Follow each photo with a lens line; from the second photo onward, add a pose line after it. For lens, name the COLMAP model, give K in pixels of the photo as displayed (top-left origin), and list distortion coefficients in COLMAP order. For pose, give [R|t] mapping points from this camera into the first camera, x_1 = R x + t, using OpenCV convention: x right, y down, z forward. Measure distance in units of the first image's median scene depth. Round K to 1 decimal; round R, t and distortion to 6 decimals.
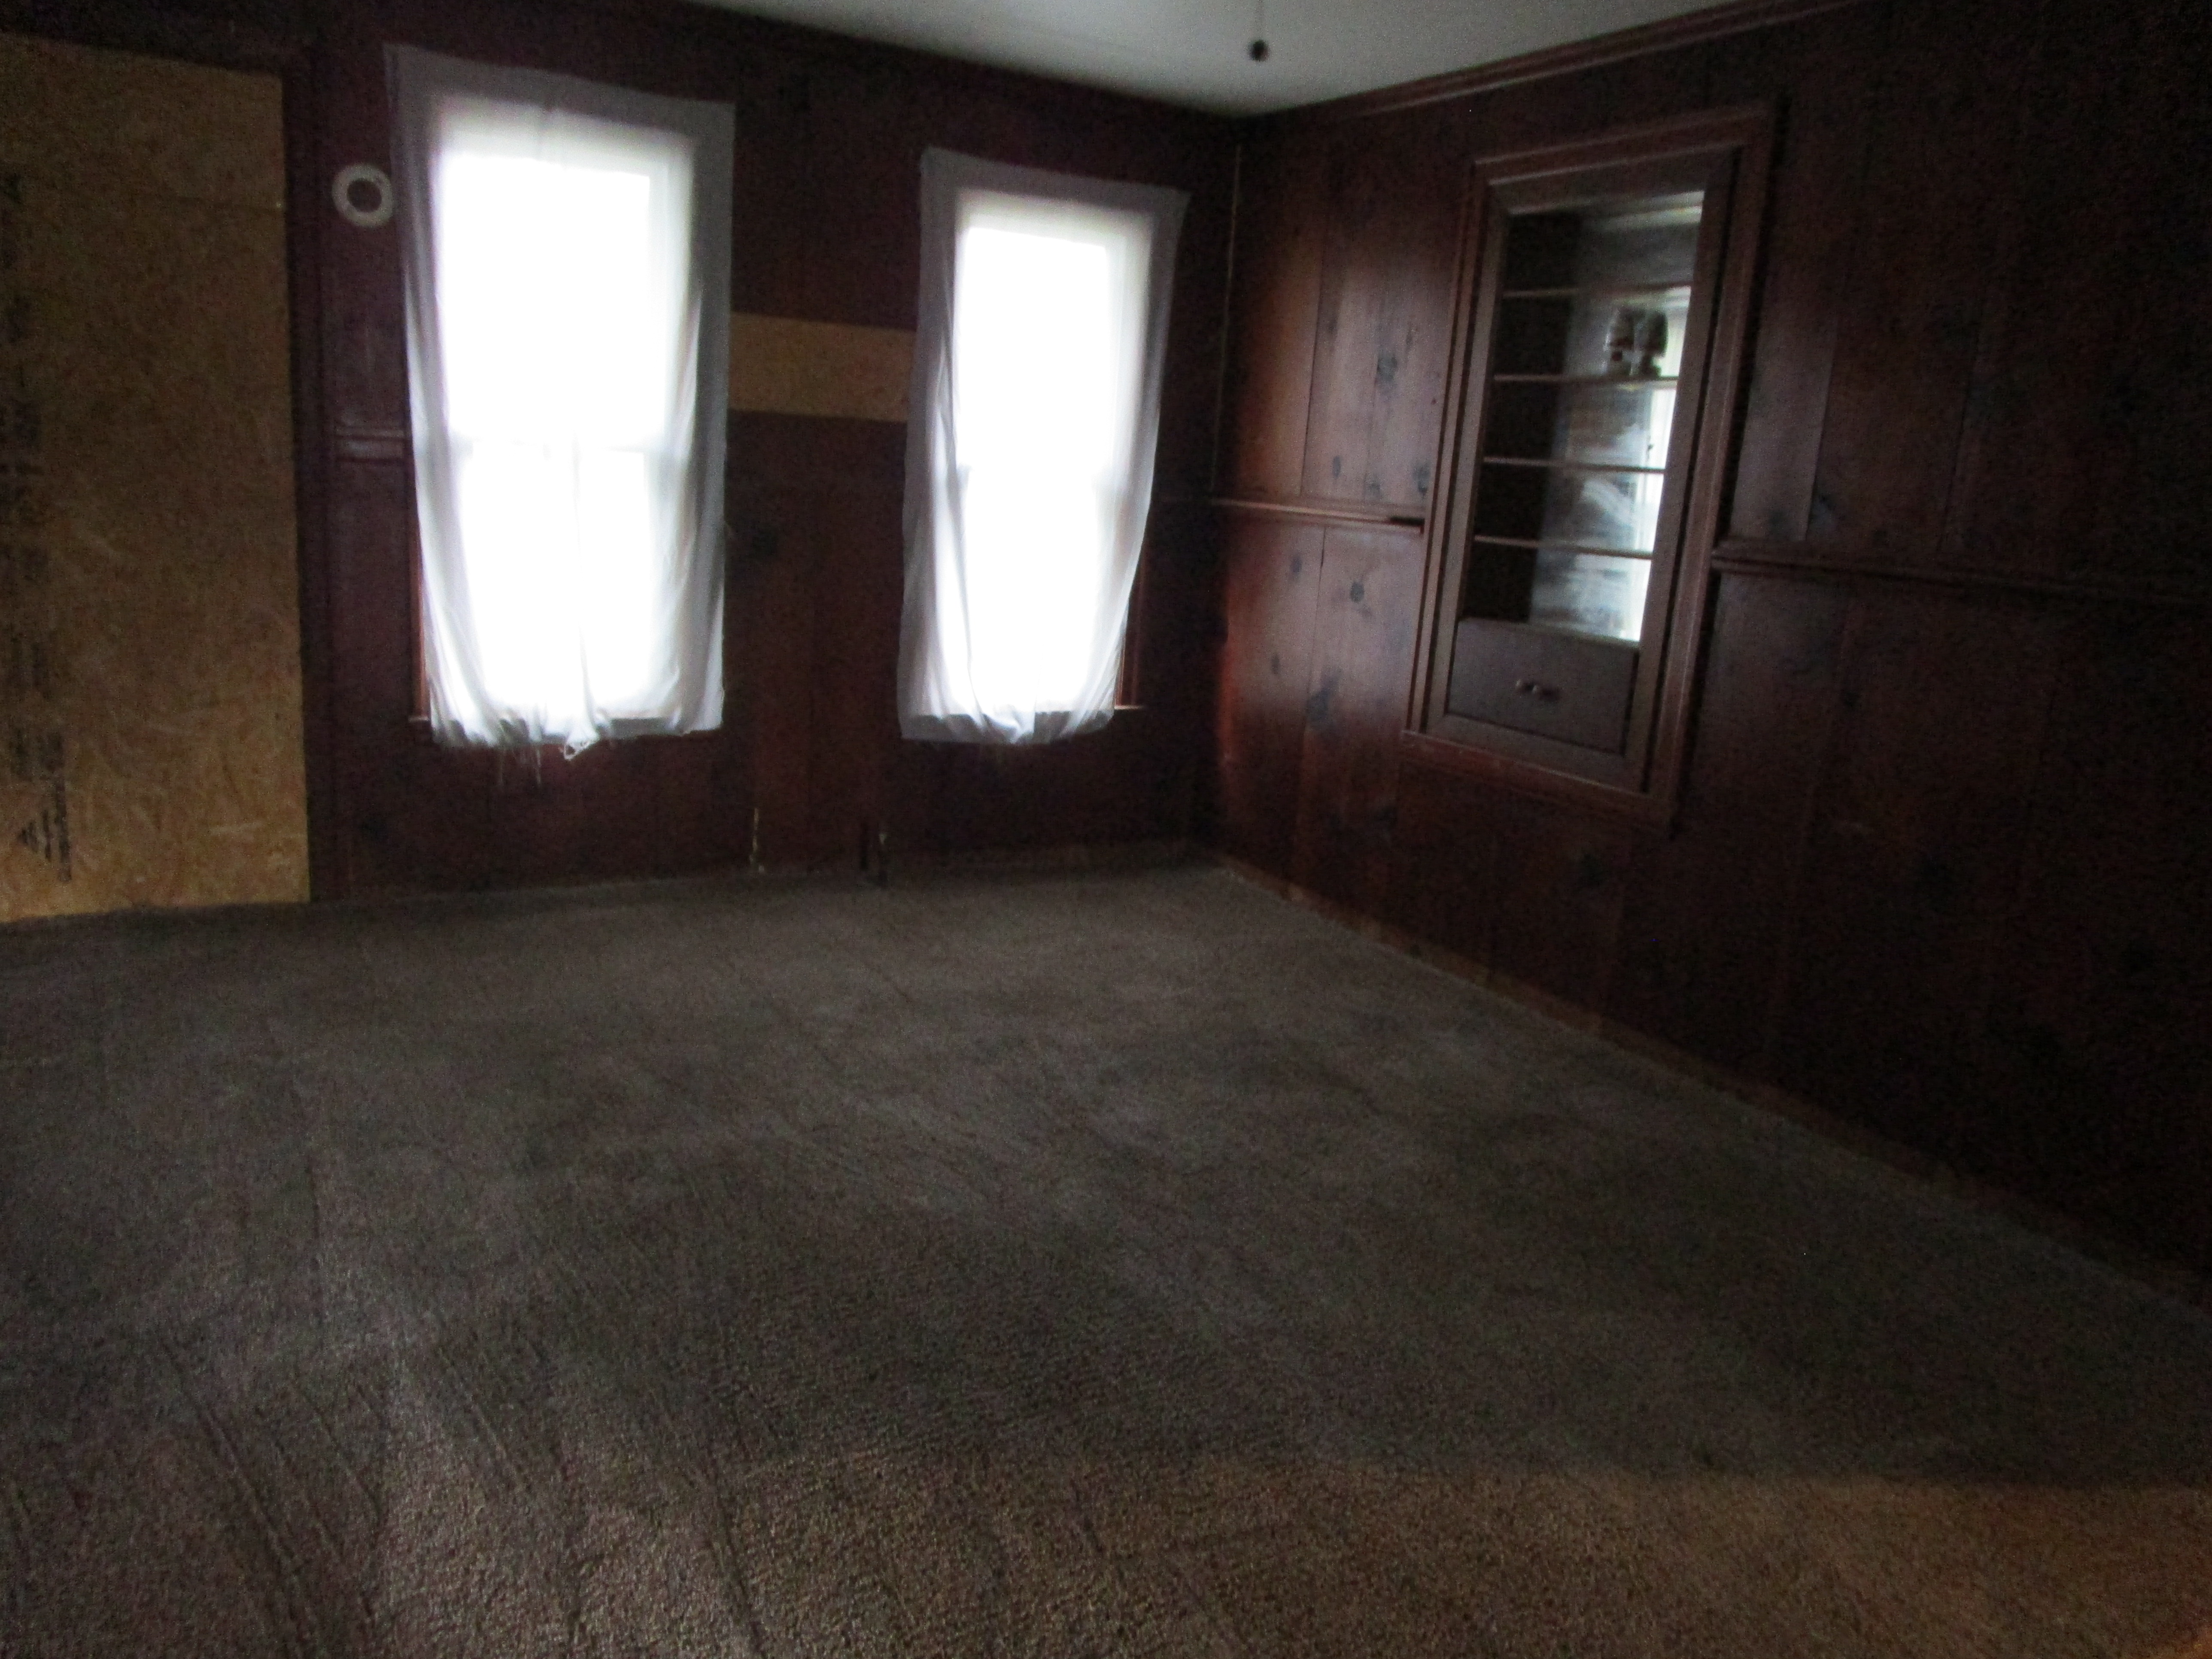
lens RADIAL K [[1605.4, 0, 1093.7], [0, 1605.4, 834.8], [0, 0, 1]] dist [-0.013868, 0.005442]
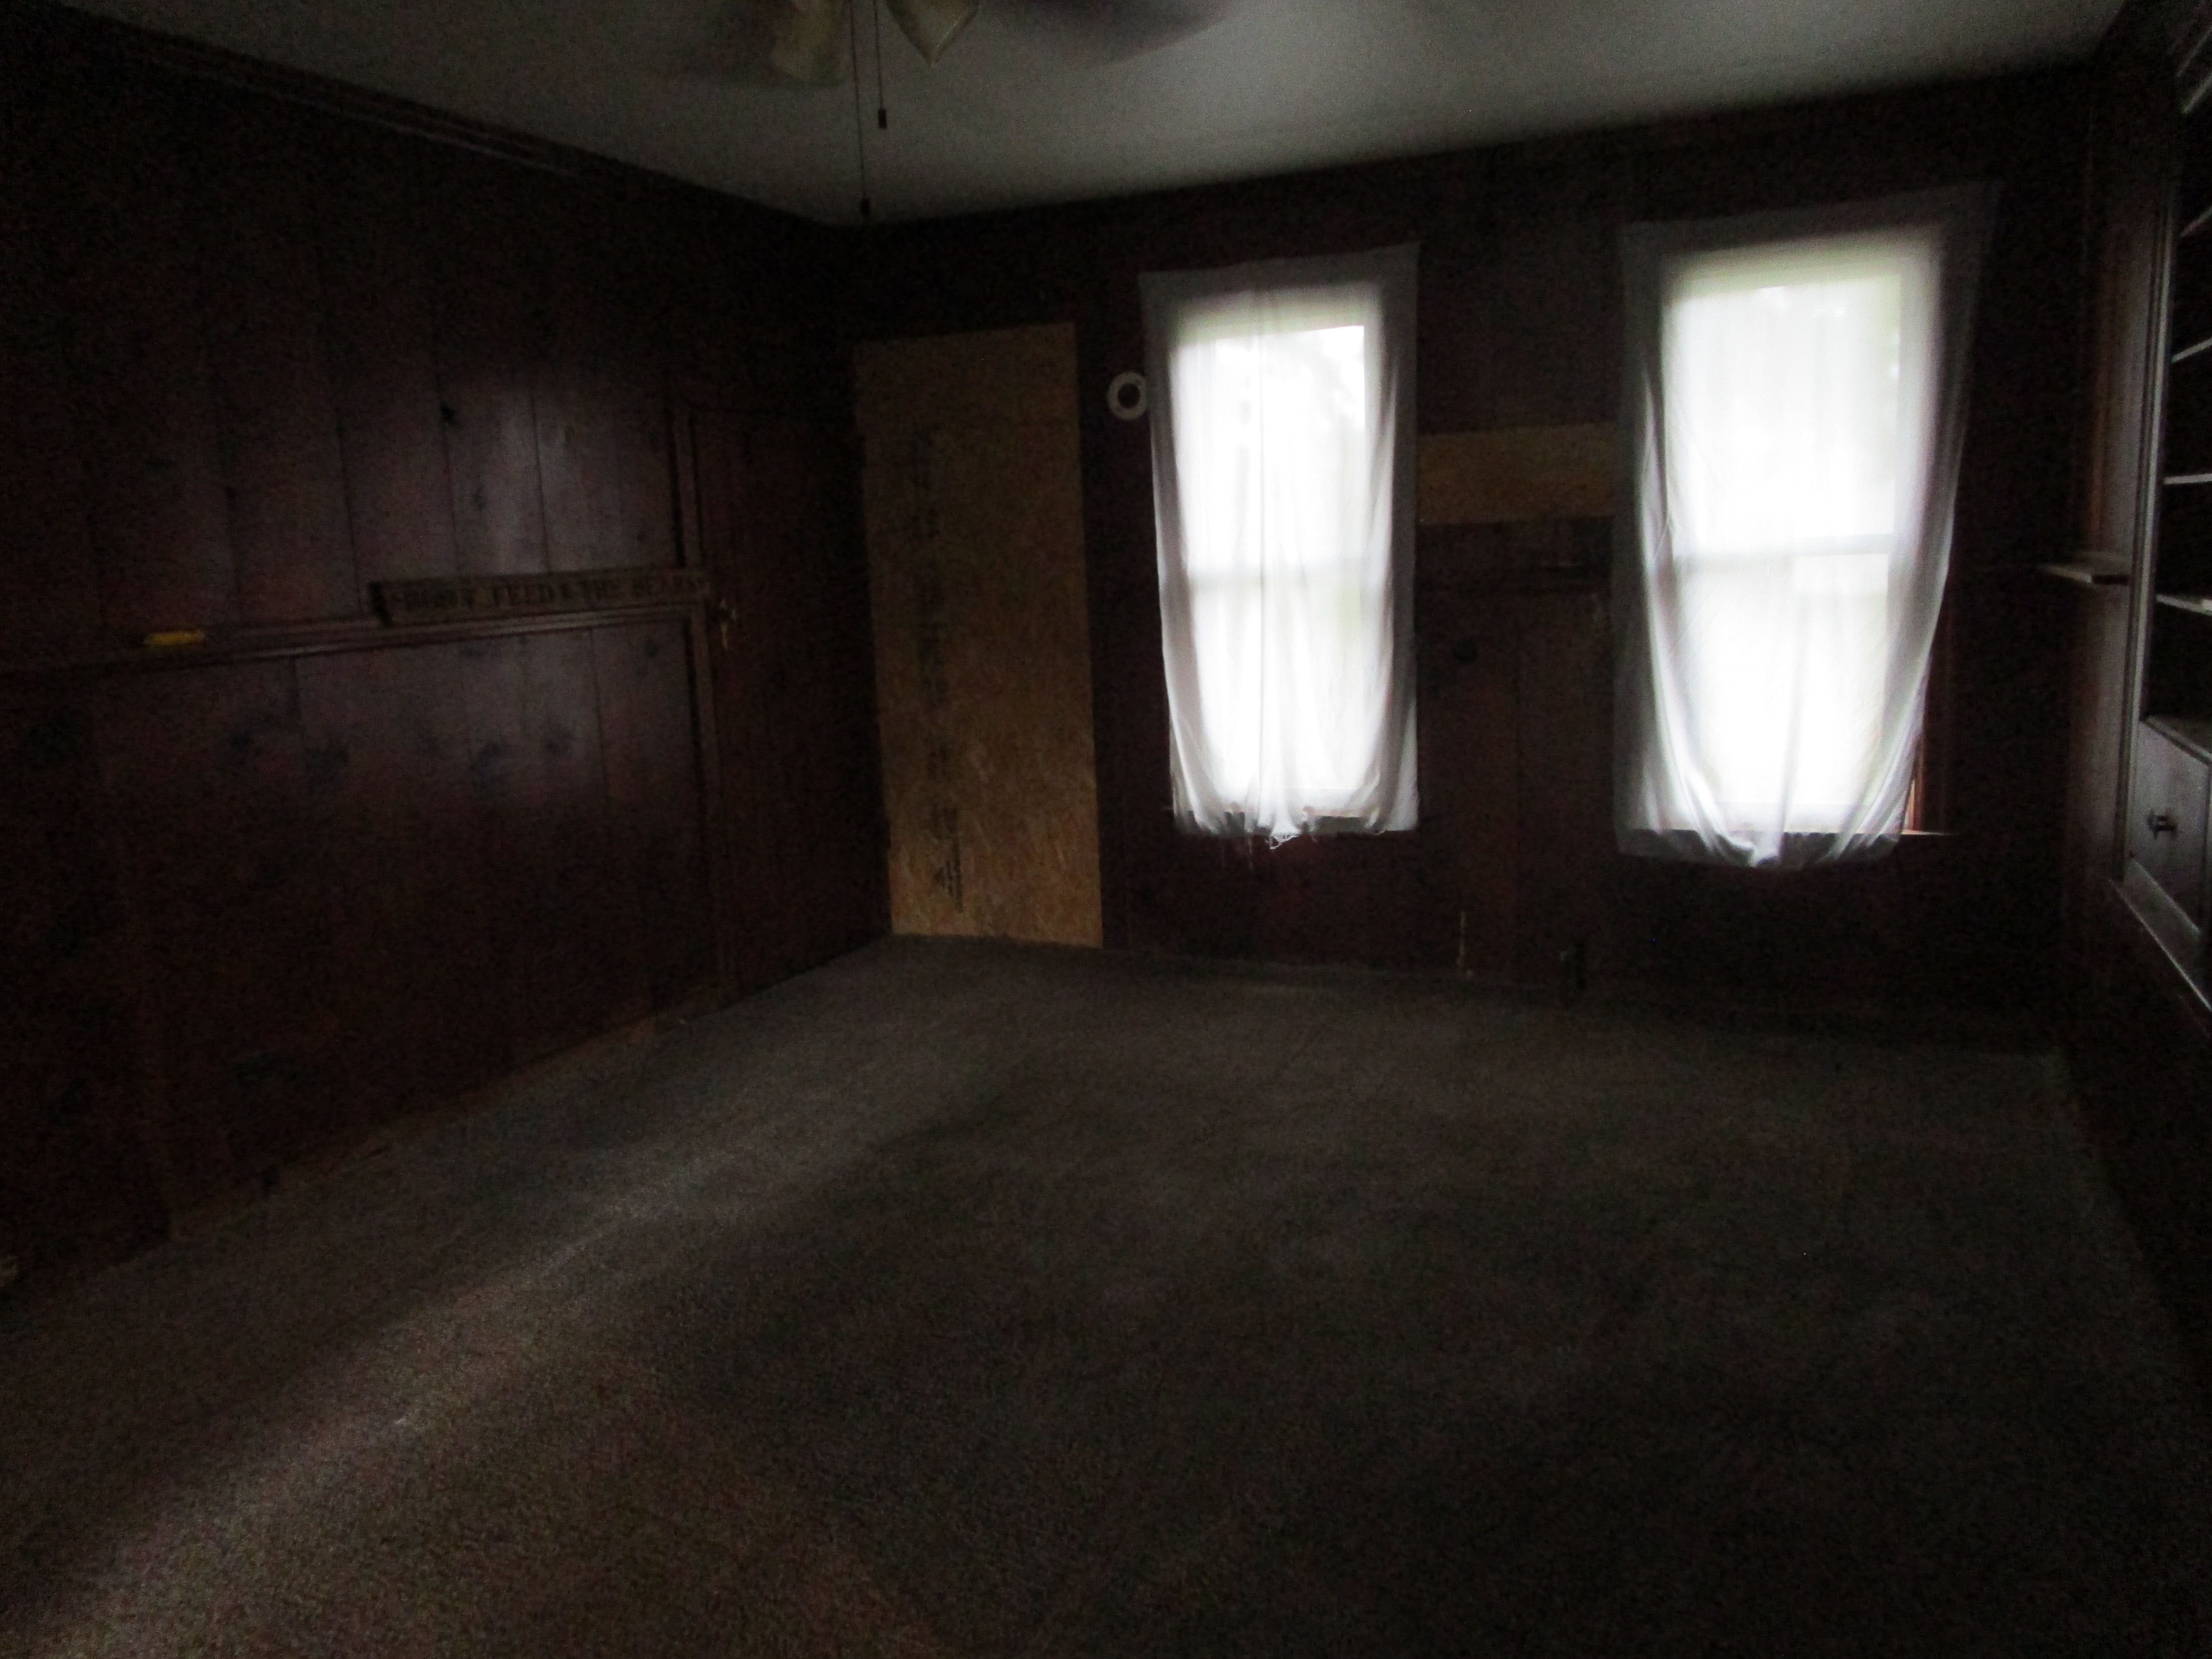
lens RADIAL K [[1605.4, 0, 1091.6], [0, 1605.4, 824.3], [0, 0, 1]] dist [-0.013868, 0.005442]
pose [[0.558935, 0.042185, -0.828137, 0.535680], [-0.108551, 0.993833, -0.022639, -0.025680], [0.822075, 0.102549, 0.560068, 0.264918]]
